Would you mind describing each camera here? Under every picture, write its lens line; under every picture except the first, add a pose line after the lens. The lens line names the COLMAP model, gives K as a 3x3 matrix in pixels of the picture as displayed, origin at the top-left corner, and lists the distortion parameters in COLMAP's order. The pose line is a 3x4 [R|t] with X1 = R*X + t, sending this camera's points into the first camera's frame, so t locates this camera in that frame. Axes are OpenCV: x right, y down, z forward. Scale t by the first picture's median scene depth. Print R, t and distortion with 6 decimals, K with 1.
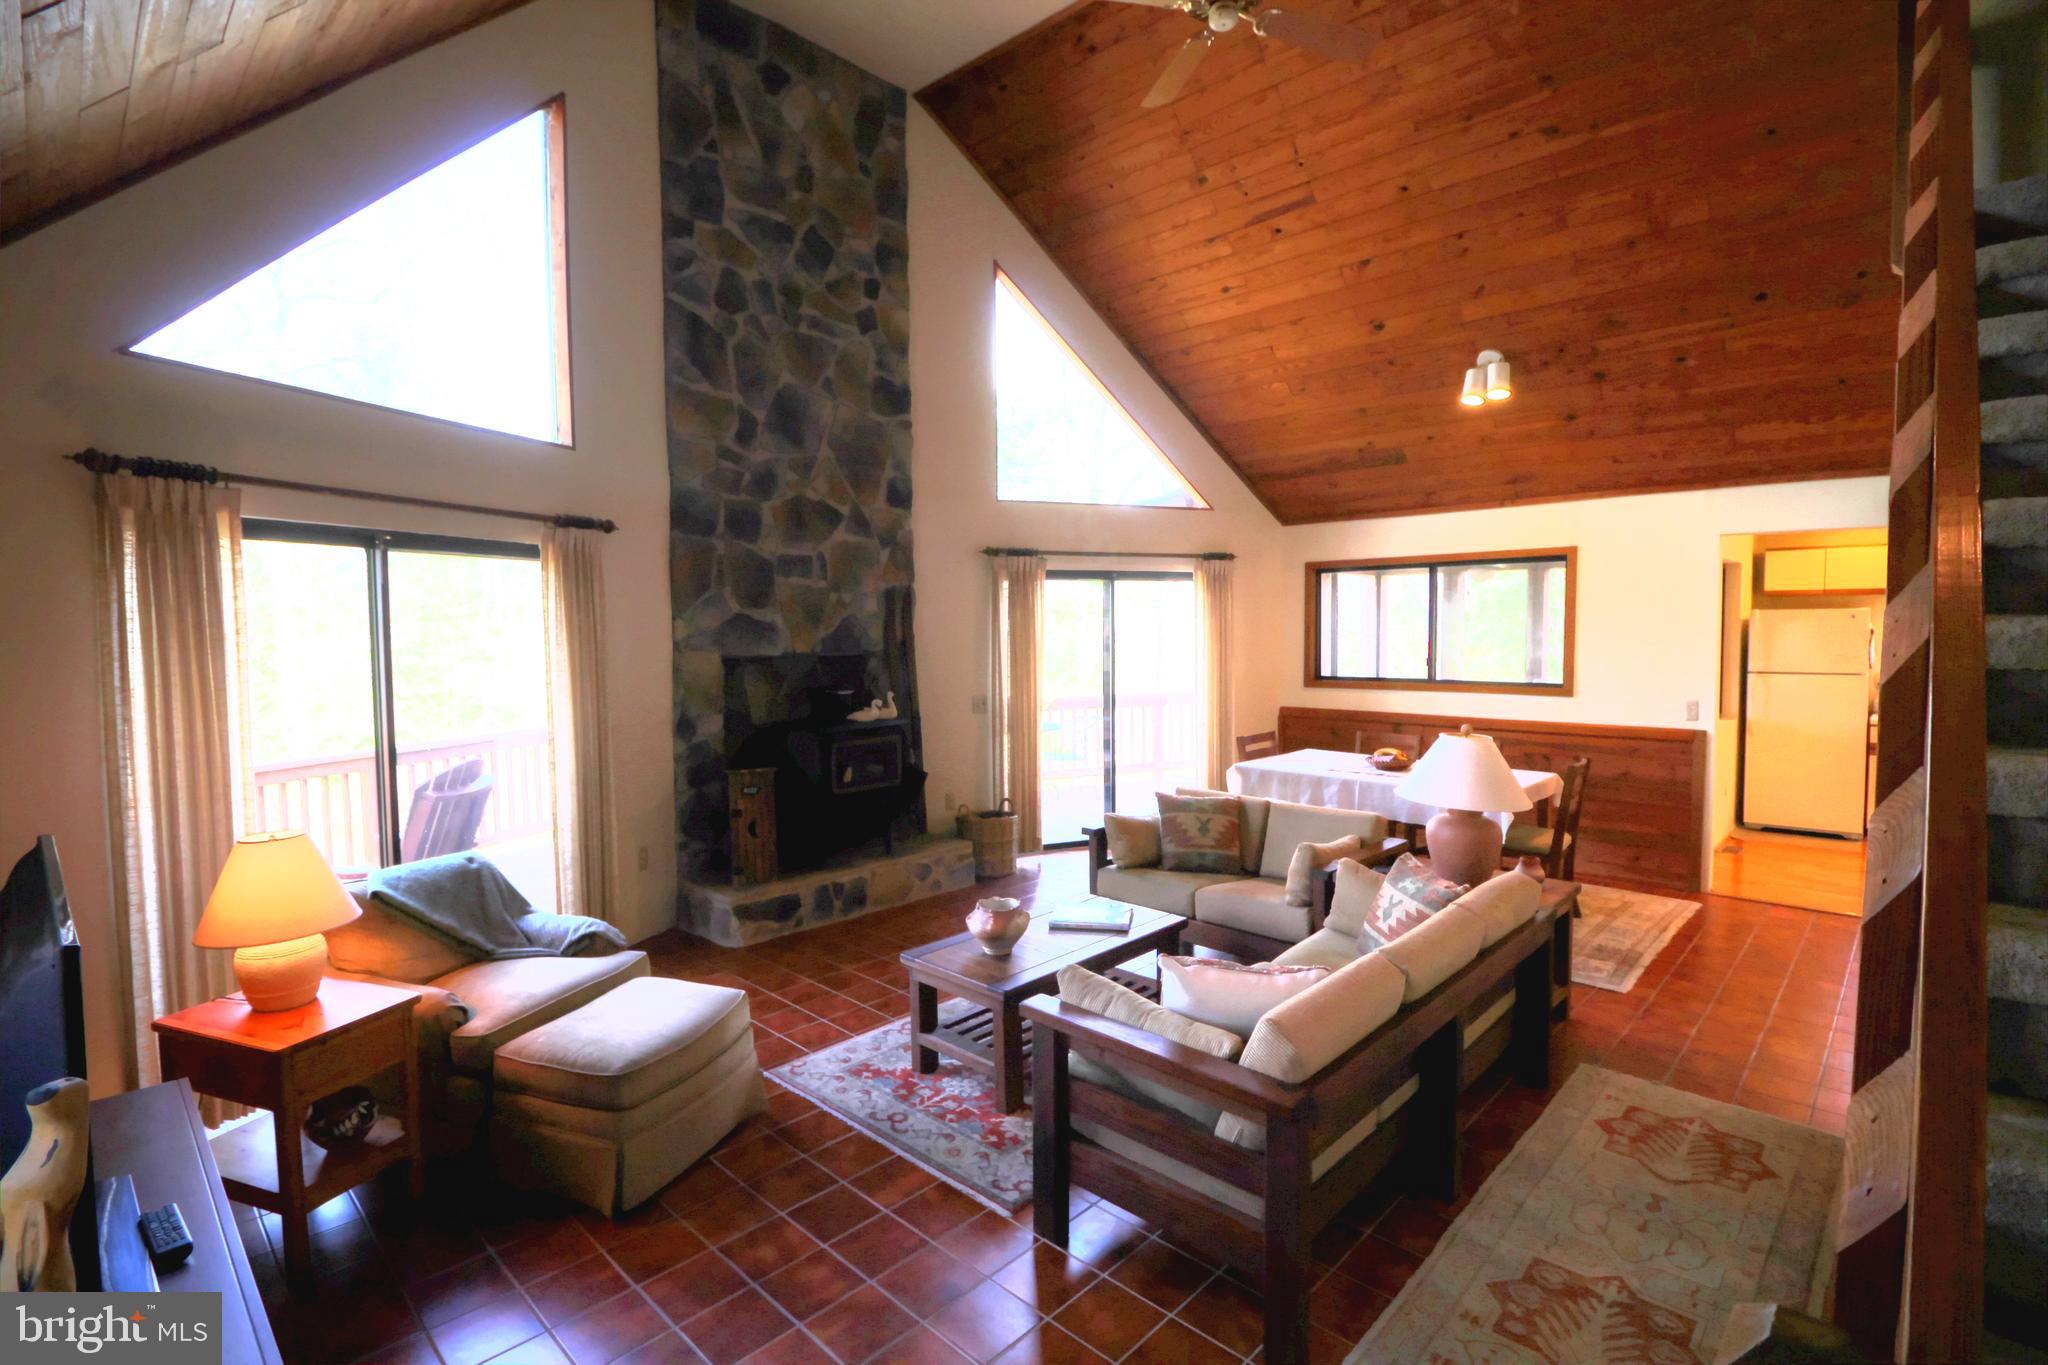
lens RADIAL K [[960.7, 0, 1046.3], [0, 960.7, 675.3], [0, 0, 1]] dist [-0.006371, -0.004310]
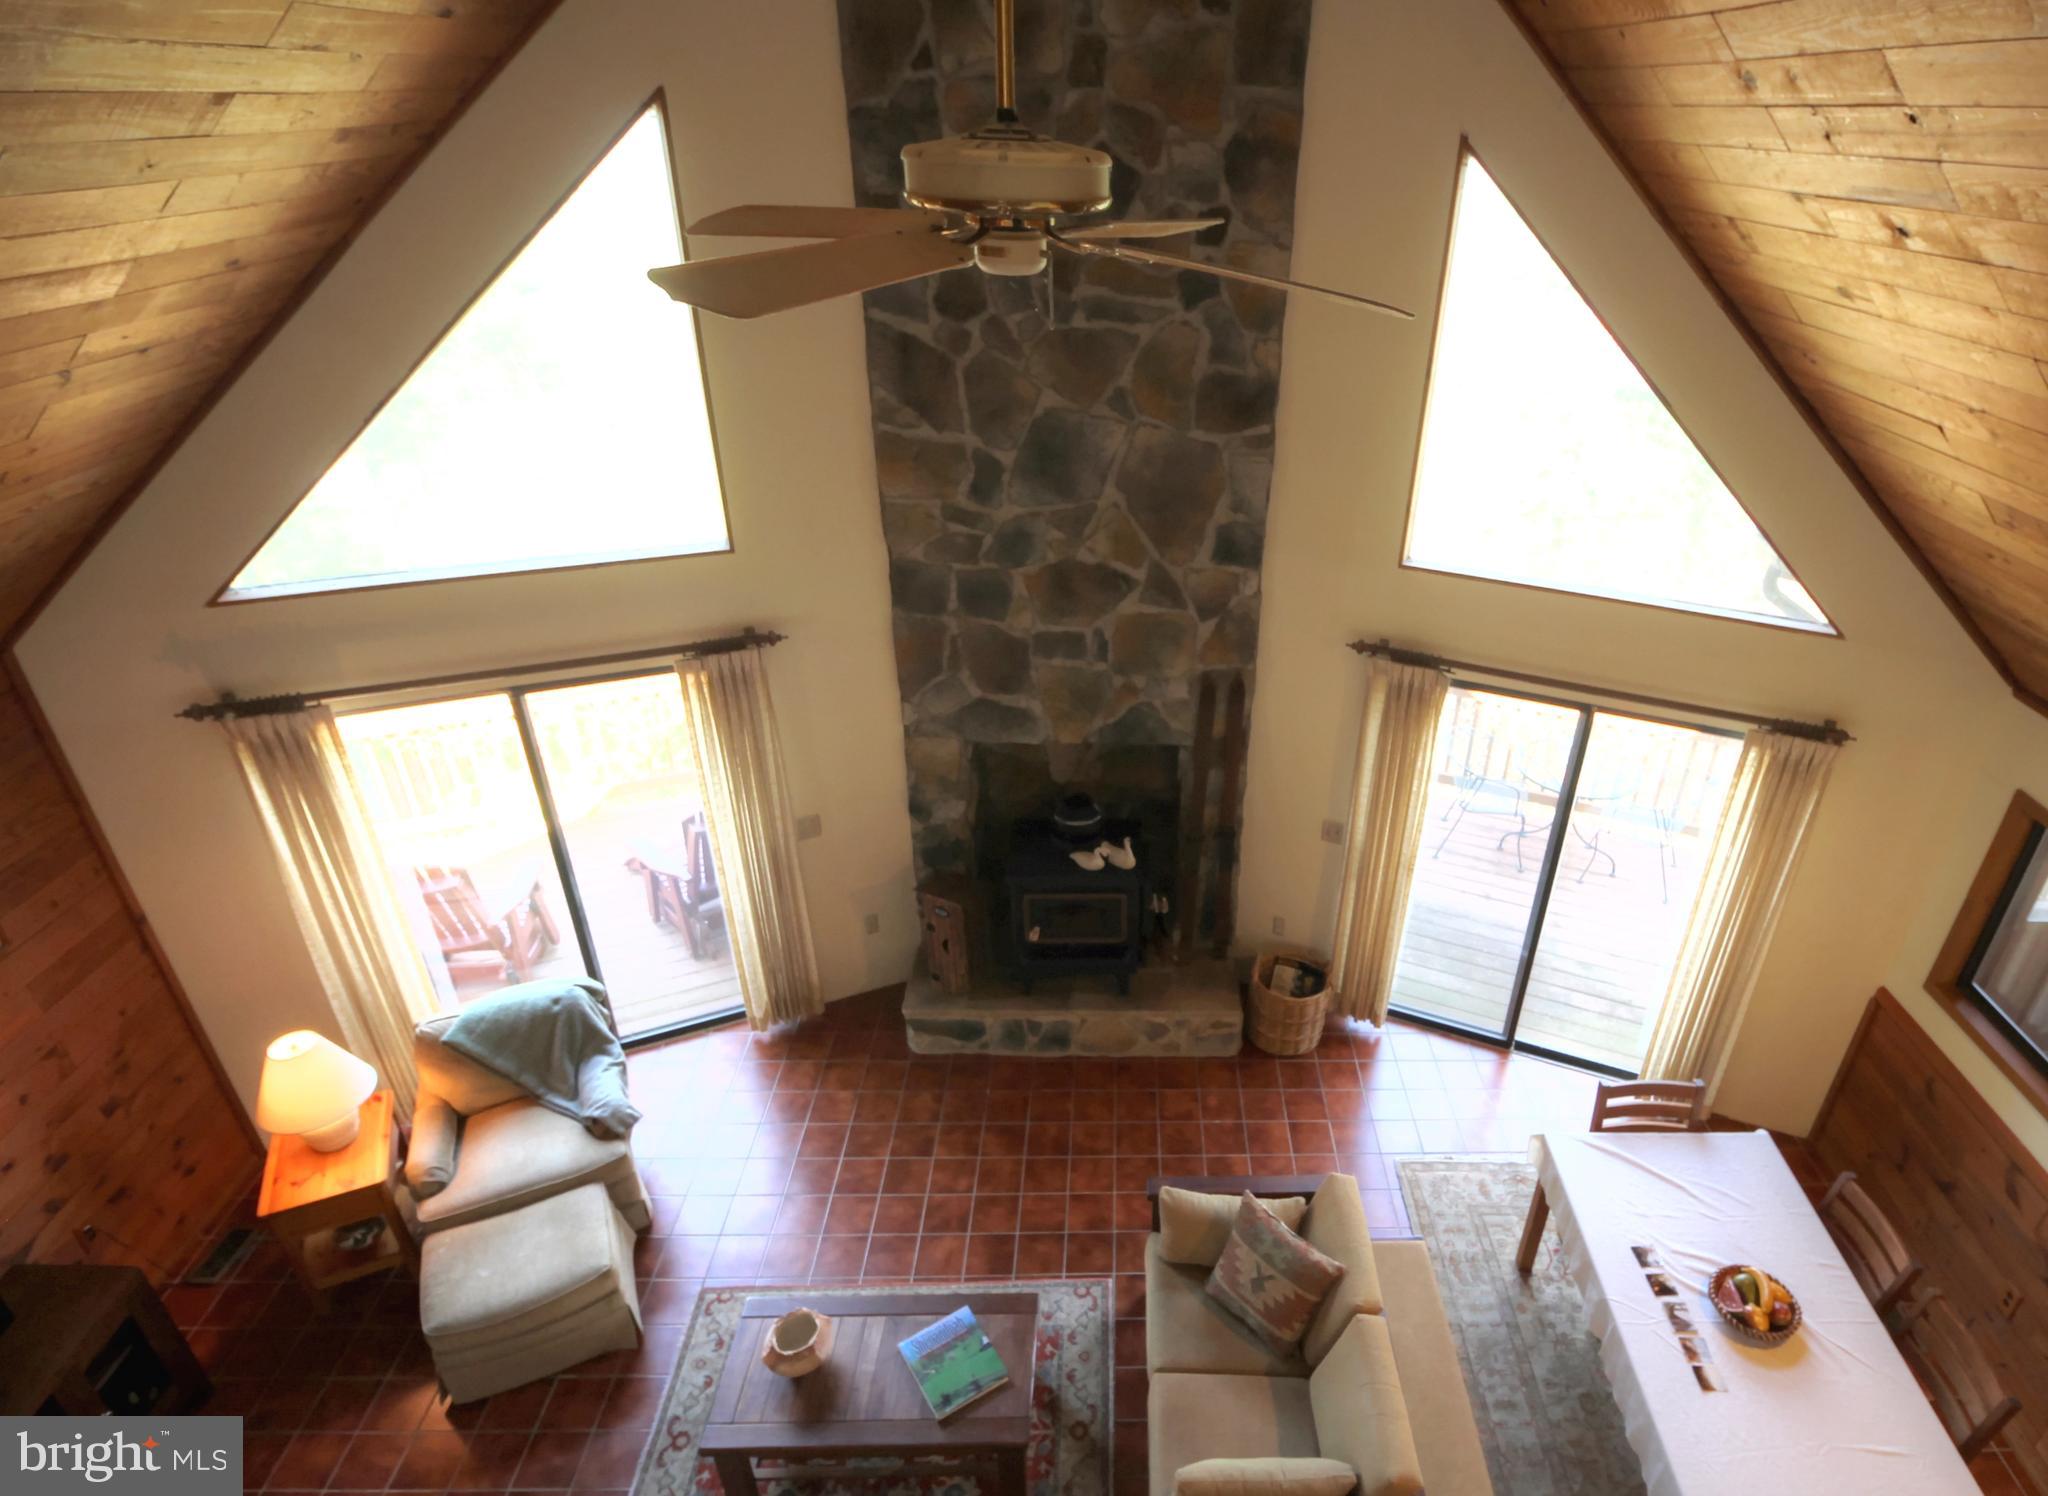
lens RADIAL K [[1157.1, 0, 1194.8], [0, 1157.1, 787.9], [0, 0, 1]] dist [-0.007539, -0.005946]
pose [[0.719771, 0.388764, -0.575145, 0.403358], [-0.090373, 0.873910, 0.477614, -0.475164], [0.688304, -0.291795, 0.664149, 0.427547]]
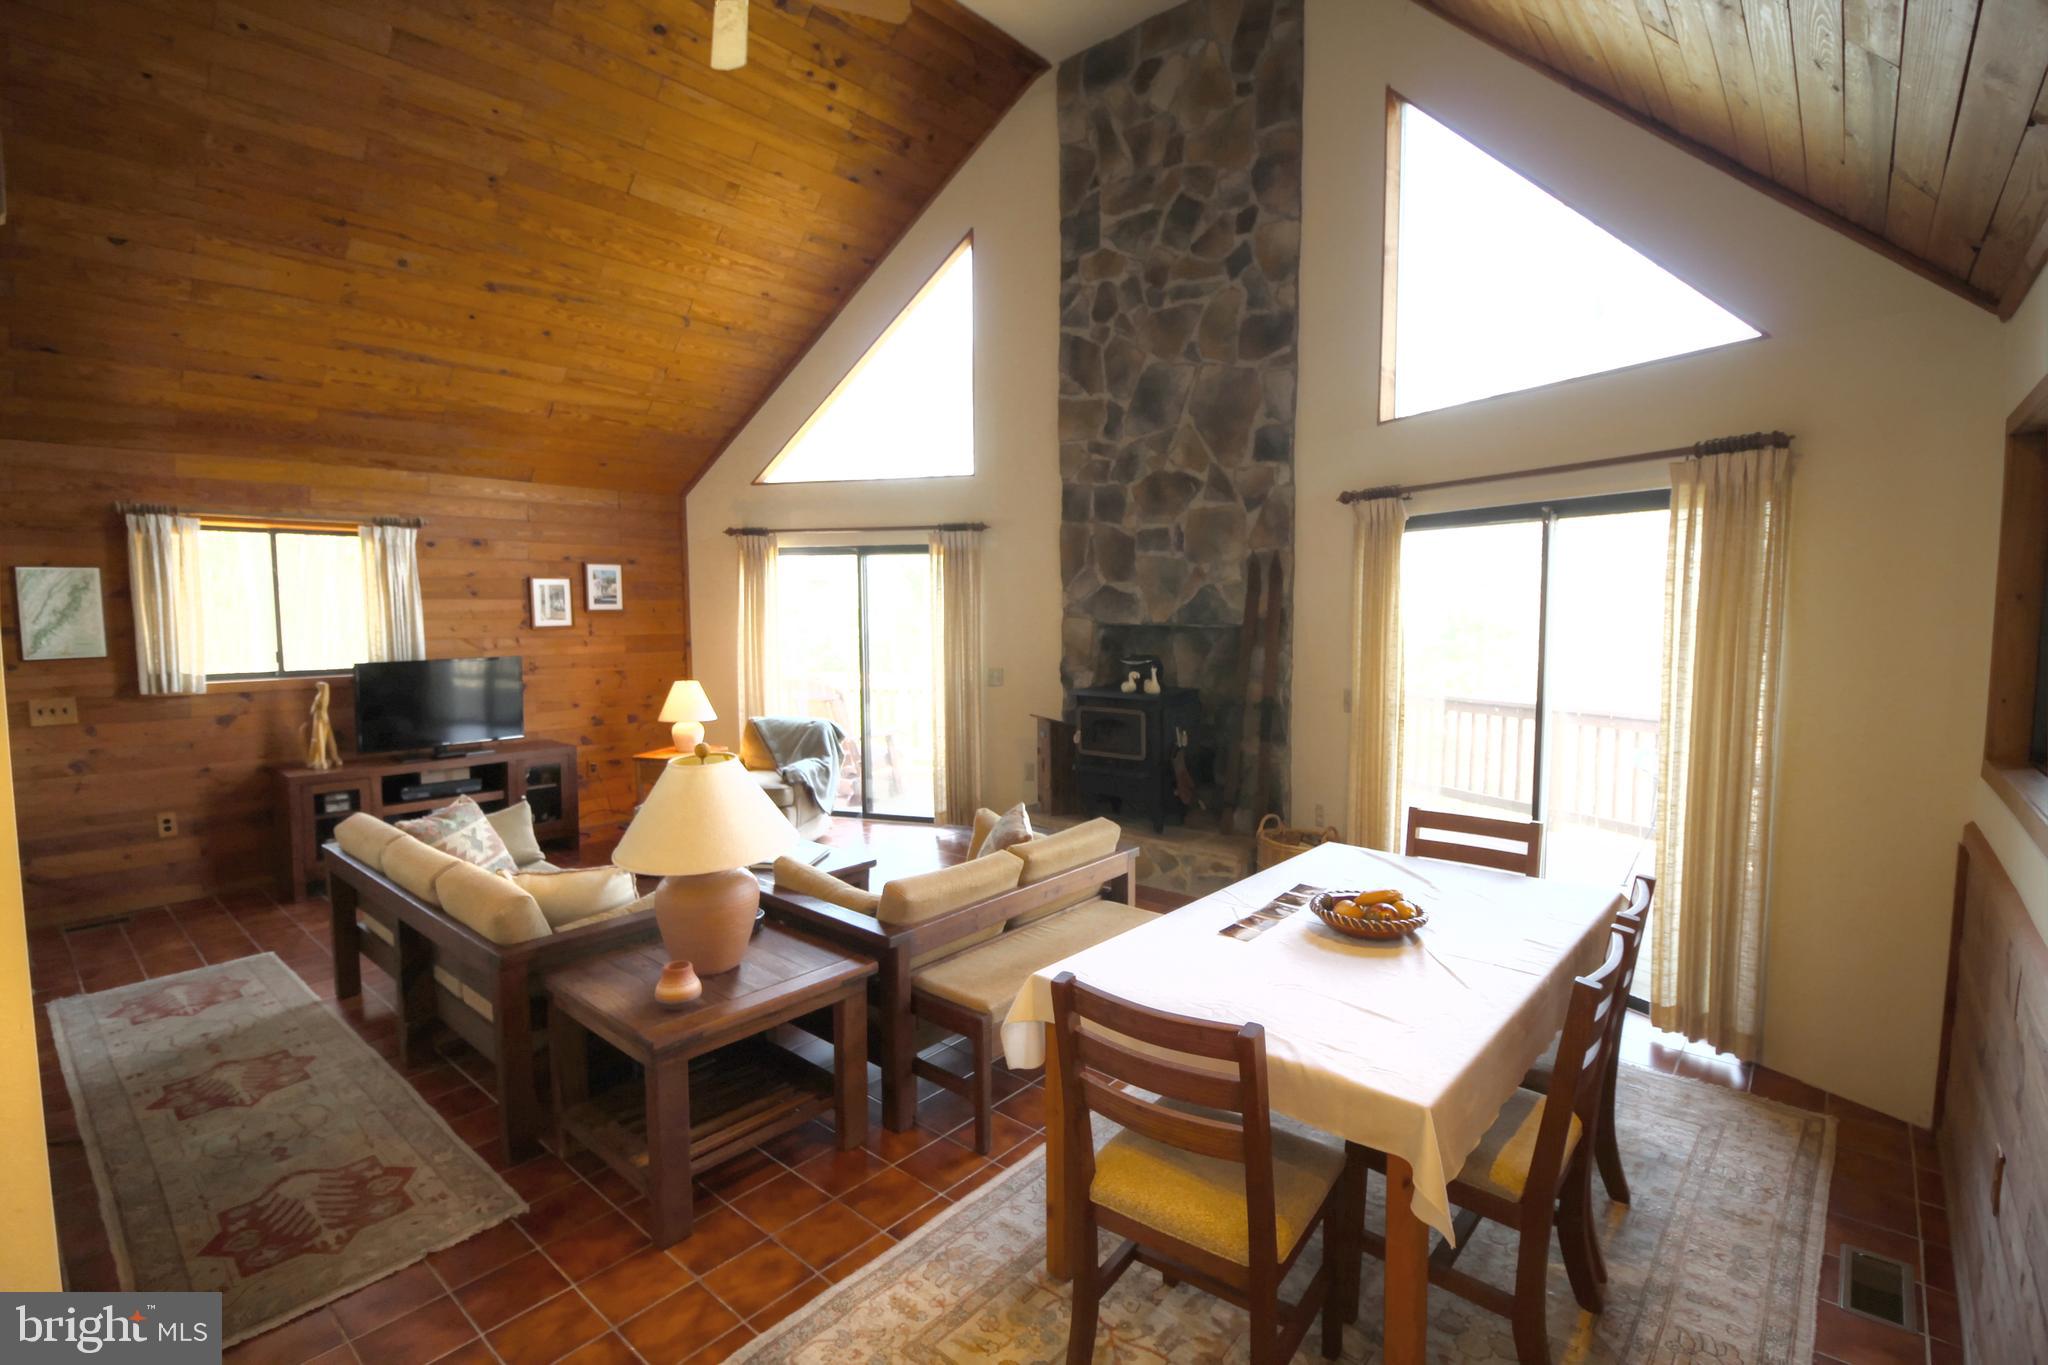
lens RADIAL K [[960.7, 0, 1028.9], [0, 960.7, 676.5], [0, 0, 1]] dist [-0.006371, -0.004310]
pose [[0.034232, 0.088199, -0.995514, 0.798483], [-0.048522, 0.995070, 0.086491, -0.049970], [0.998235, 0.045344, 0.038343, 0.842791]]
